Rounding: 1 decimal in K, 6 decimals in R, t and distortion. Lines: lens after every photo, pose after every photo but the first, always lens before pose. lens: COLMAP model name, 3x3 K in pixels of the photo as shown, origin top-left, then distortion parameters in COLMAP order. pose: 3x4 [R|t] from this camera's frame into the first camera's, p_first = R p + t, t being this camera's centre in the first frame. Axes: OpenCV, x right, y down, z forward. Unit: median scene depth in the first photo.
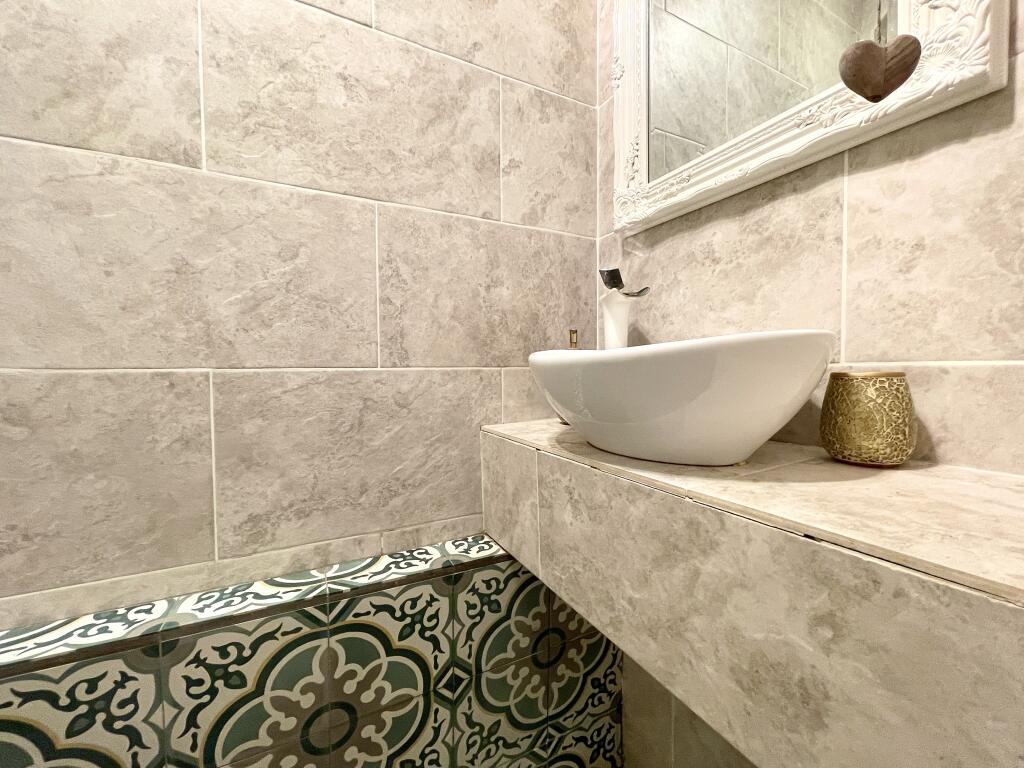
lens RADIAL K [[413.3, 0, 512.1], [0, 413.3, 381.8], [0, 0, 1]] dist [-0.002664, 0.000407]
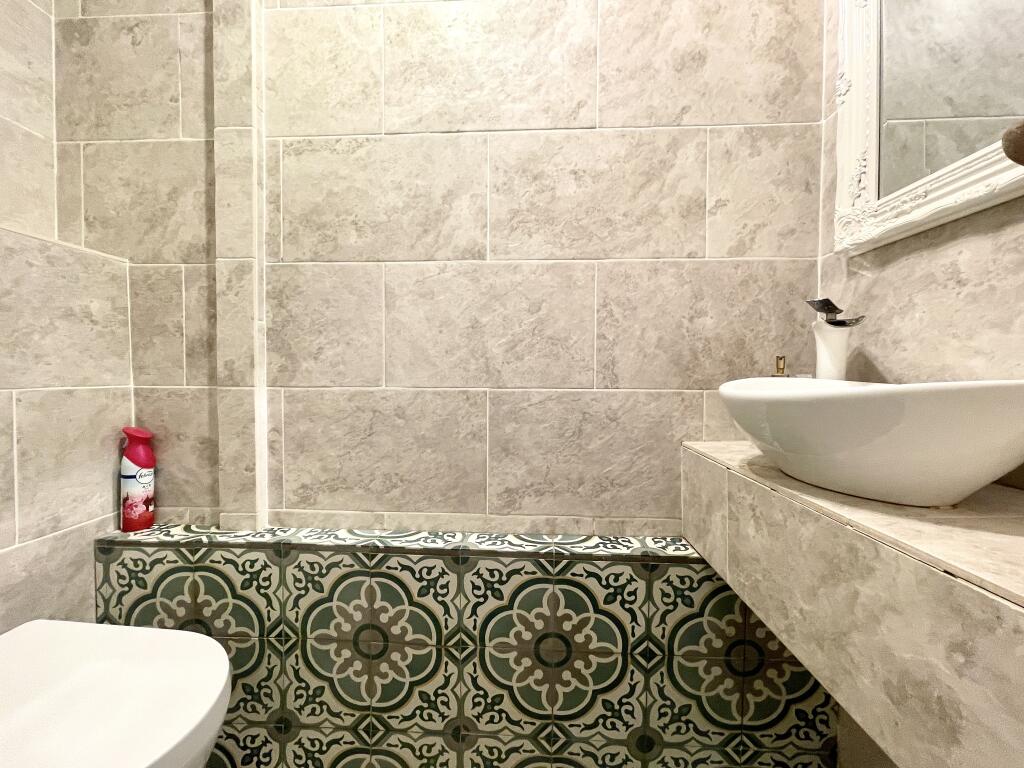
lens RADIAL K [[413.3, 0, 510.2], [0, 413.3, 381.7], [0, 0, 1]] dist [-0.002664, 0.000407]
pose [[0.863876, 0.021704, -0.503236, 0.105217], [-0.026474, 0.999647, -0.002334, -0.051585], [0.503008, 0.015339, 0.864146, -0.265713]]
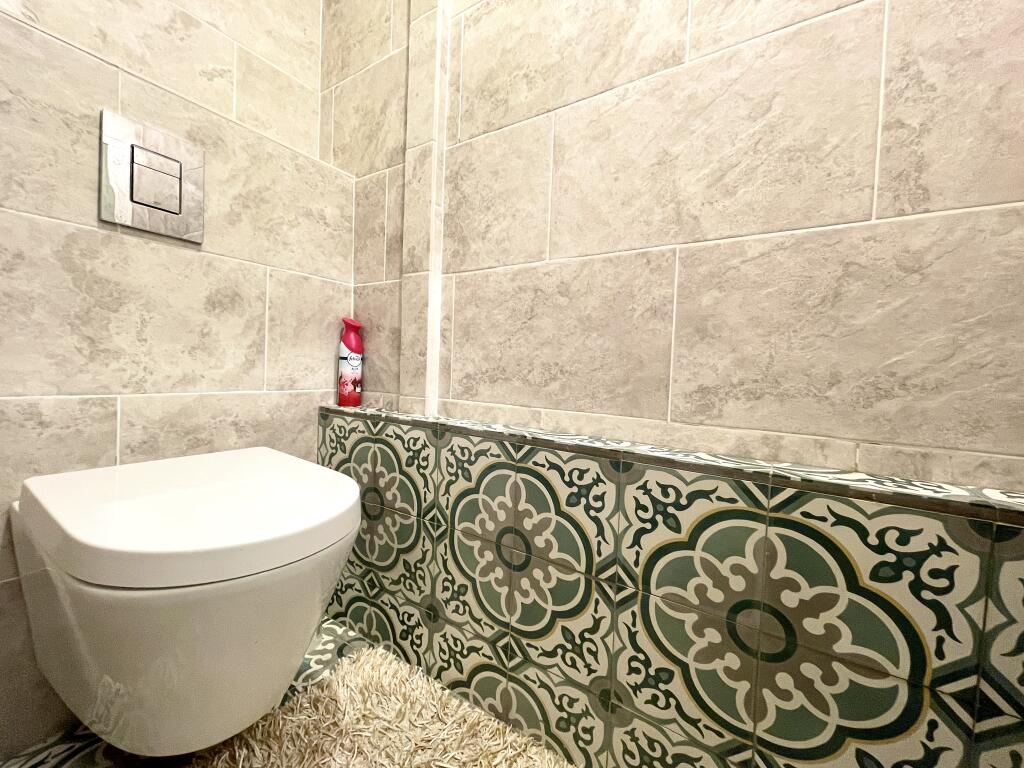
lens RADIAL K [[413.3, 0, 509.4], [0, 413.3, 381.6], [0, 0, 1]] dist [-0.002664, 0.000407]
pose [[0.482983, 0.053700, -0.873982, 0.029632], [-0.071789, 0.997186, 0.021598, 0.316373], [0.872682, 0.052311, 0.485479, 0.088557]]
